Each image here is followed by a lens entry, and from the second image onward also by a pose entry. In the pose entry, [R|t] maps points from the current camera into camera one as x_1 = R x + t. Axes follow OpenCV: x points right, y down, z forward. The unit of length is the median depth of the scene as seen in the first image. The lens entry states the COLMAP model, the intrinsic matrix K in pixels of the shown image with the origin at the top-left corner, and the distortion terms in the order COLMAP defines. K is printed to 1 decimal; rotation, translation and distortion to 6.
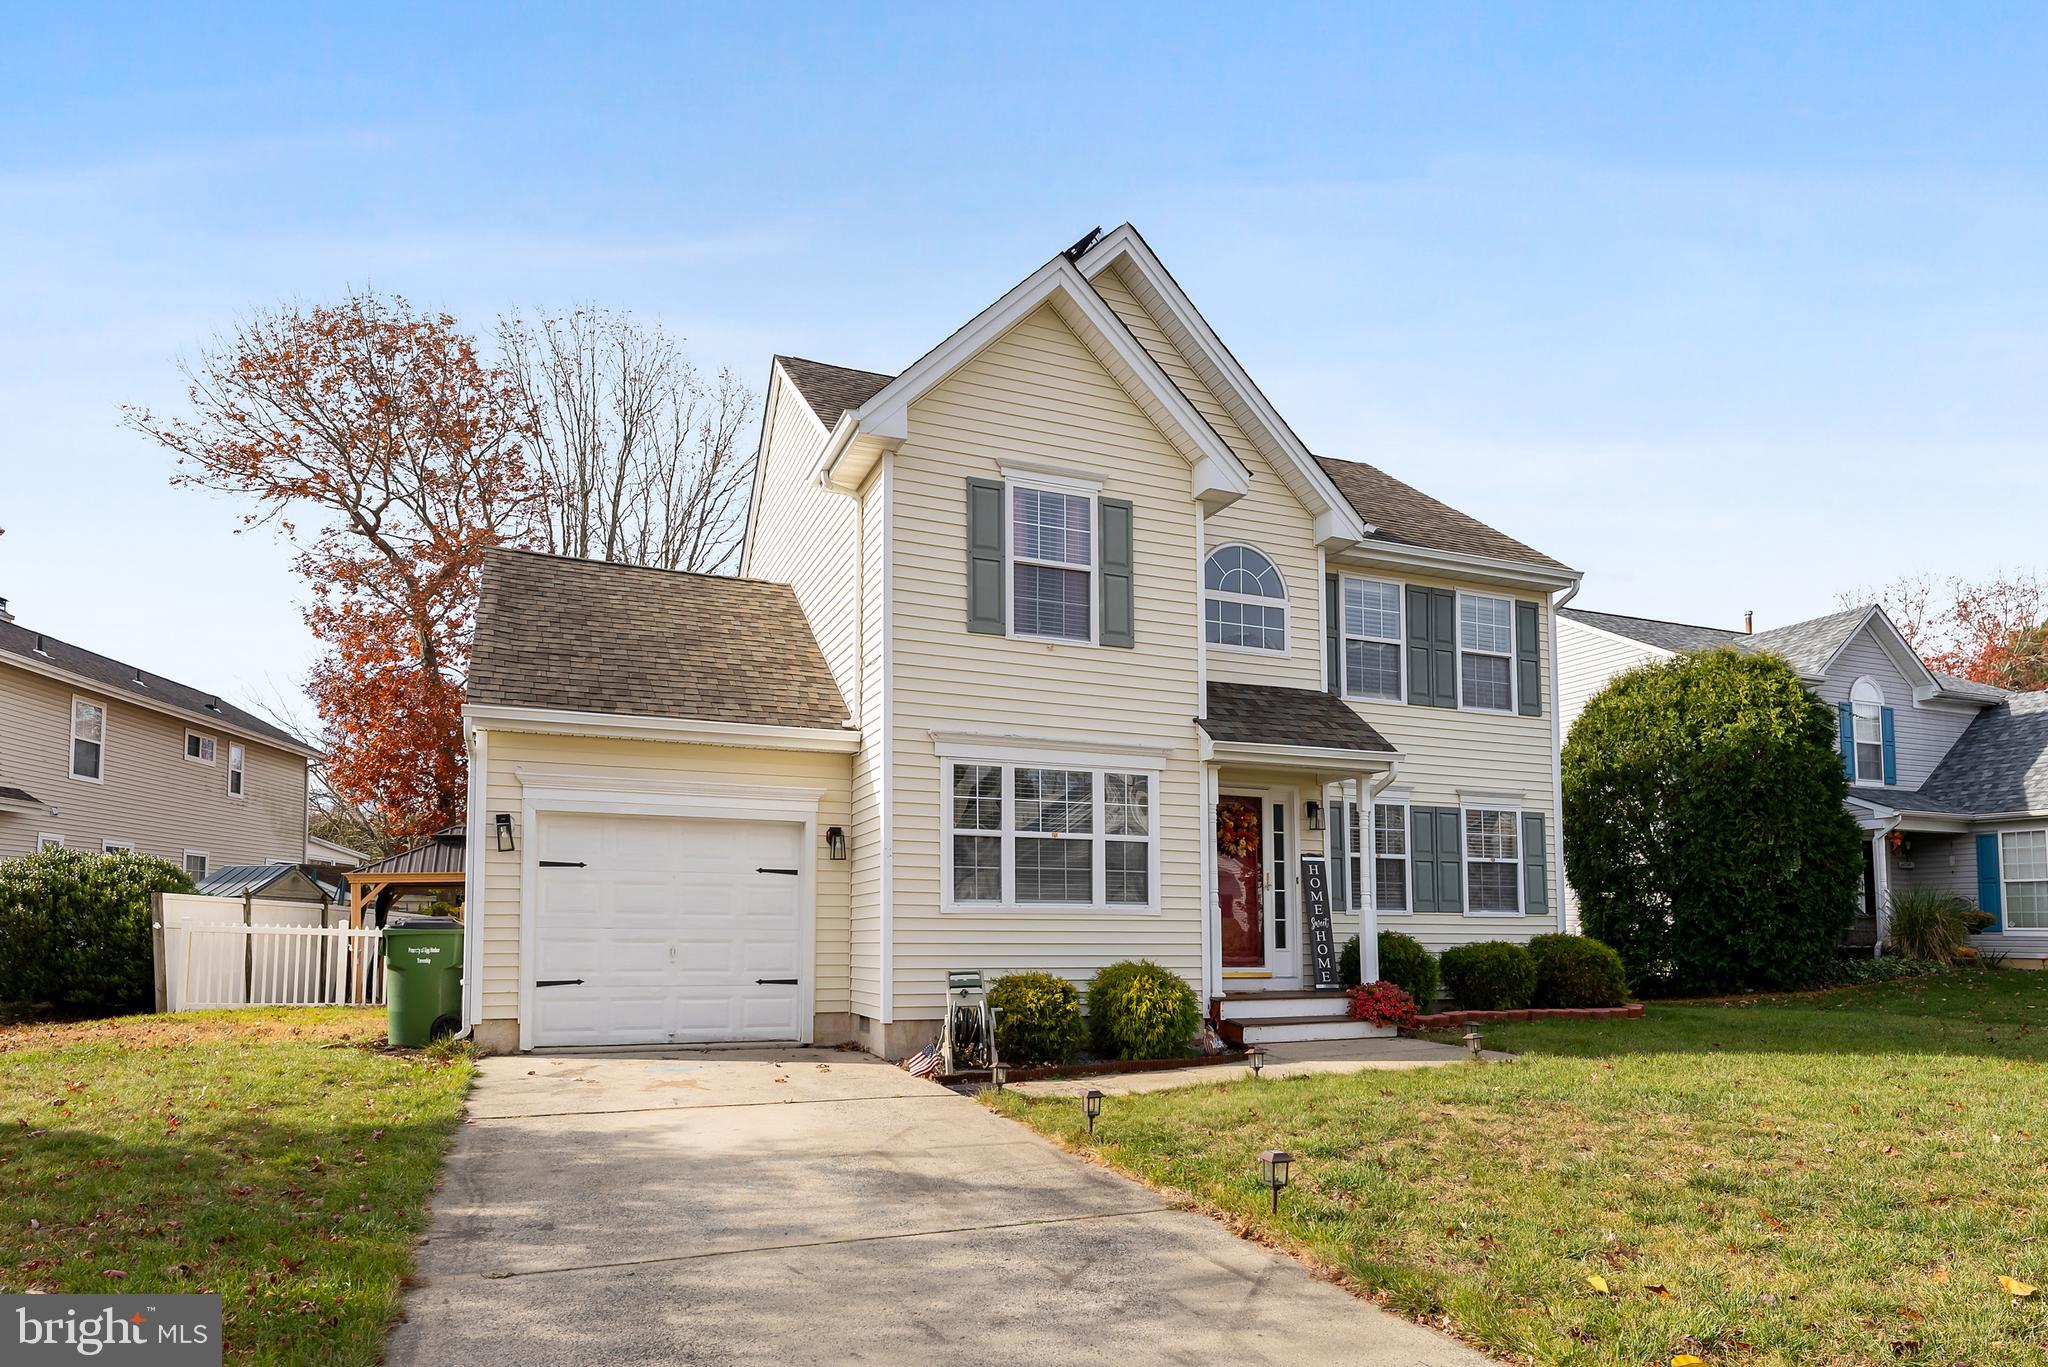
lens RADIAL K [[1116.3, 0, 1023.7], [0, 1116.3, 684.4], [0, 0, 1]] dist [0.003537, 0.001221]
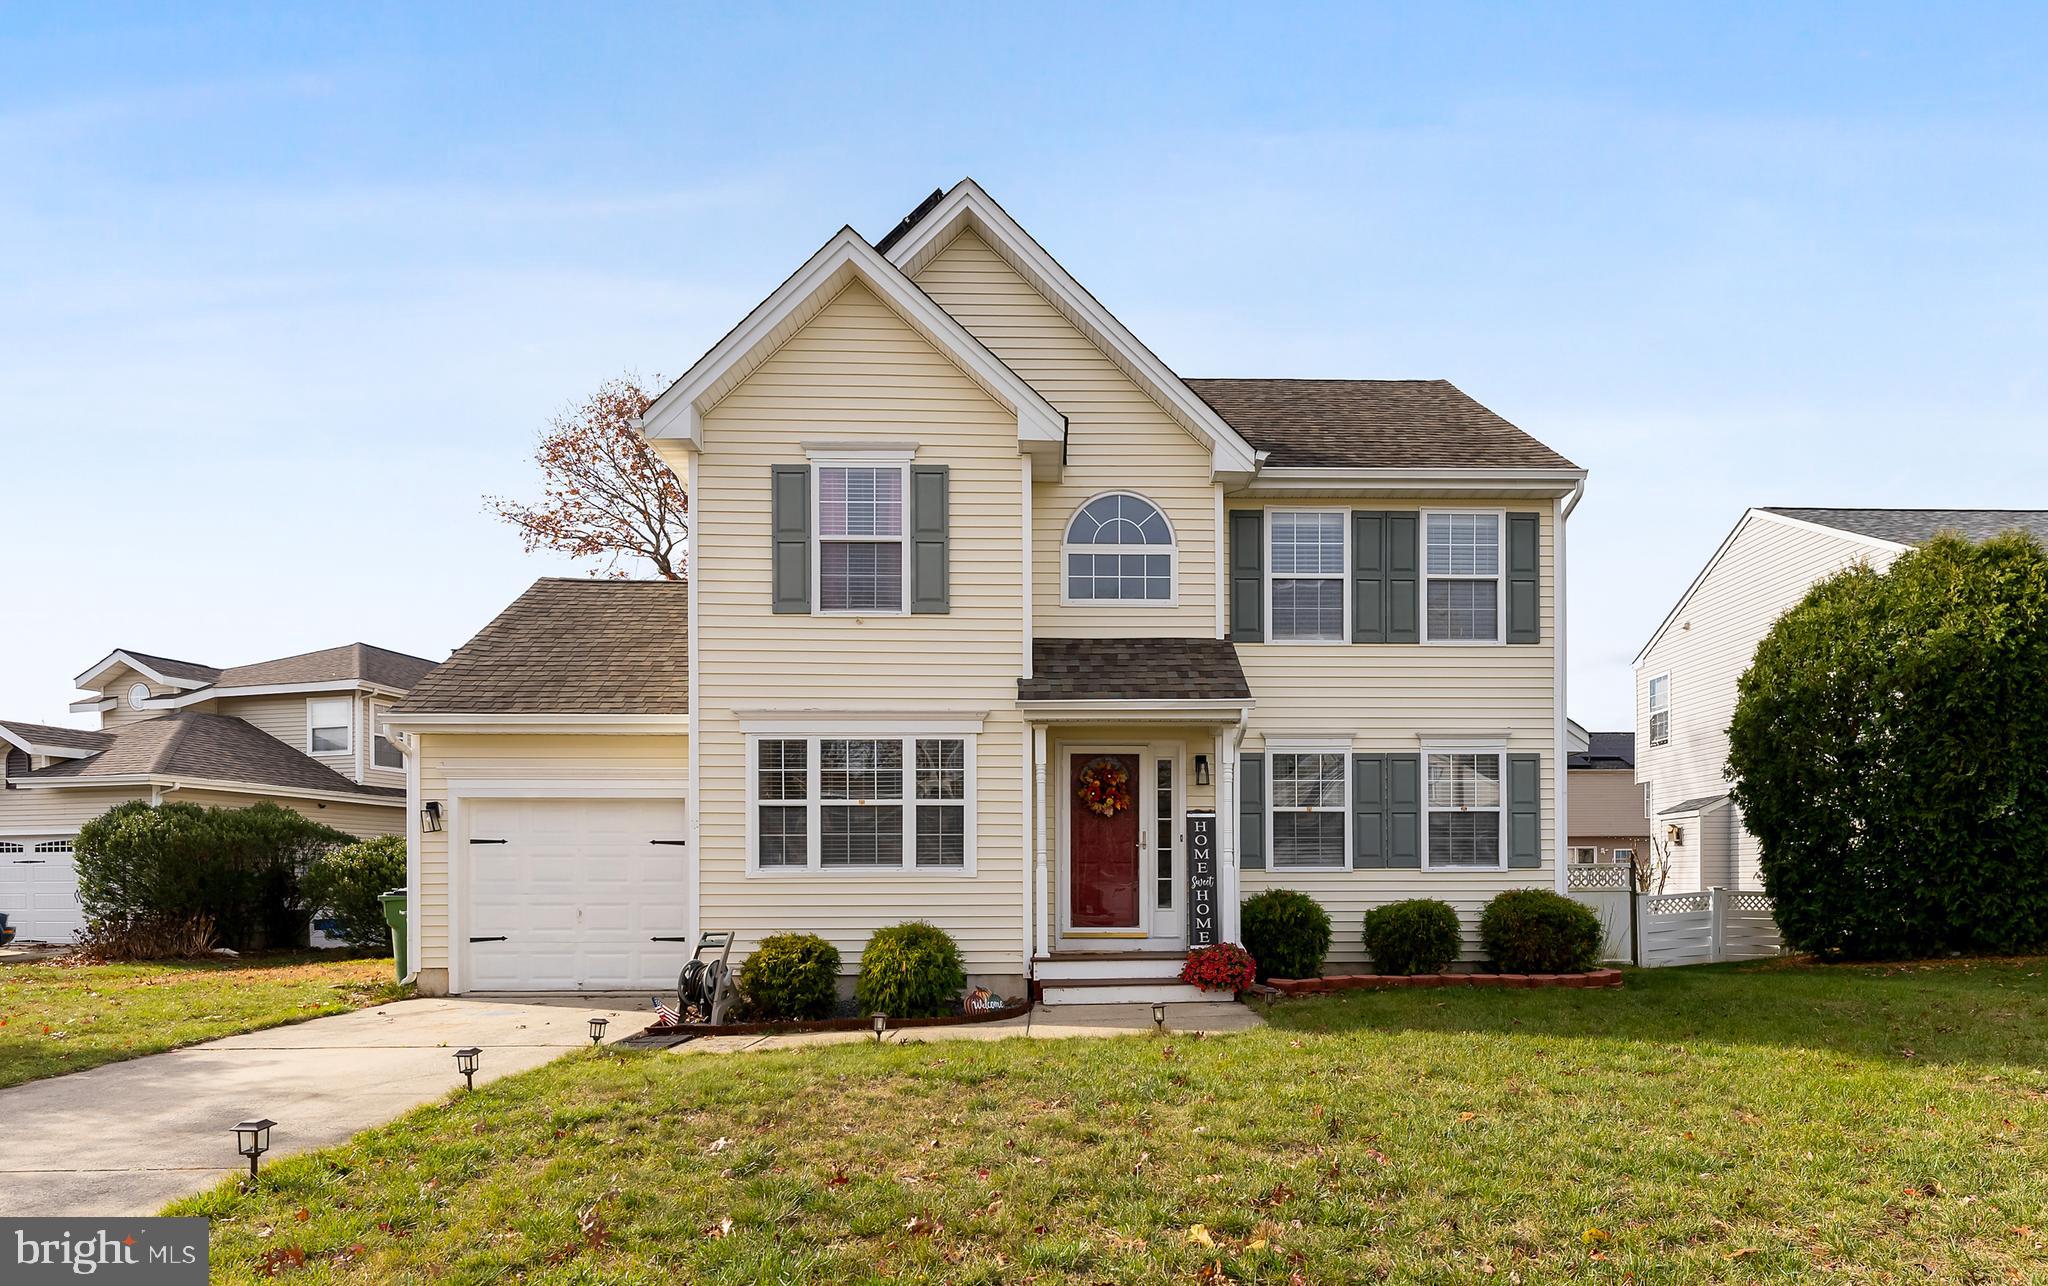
lens RADIAL K [[1018.4, 0, 1024.8], [0, 1018.4, 733.9], [0, 0, 1]] dist [0.002292, -0.000277]
pose [[0.942352, -0.059248, -0.329336, 0.424168], [0.081231, 0.995265, 0.053384, 0.029757], [0.324614, -0.077059, 0.942702, 0.142787]]
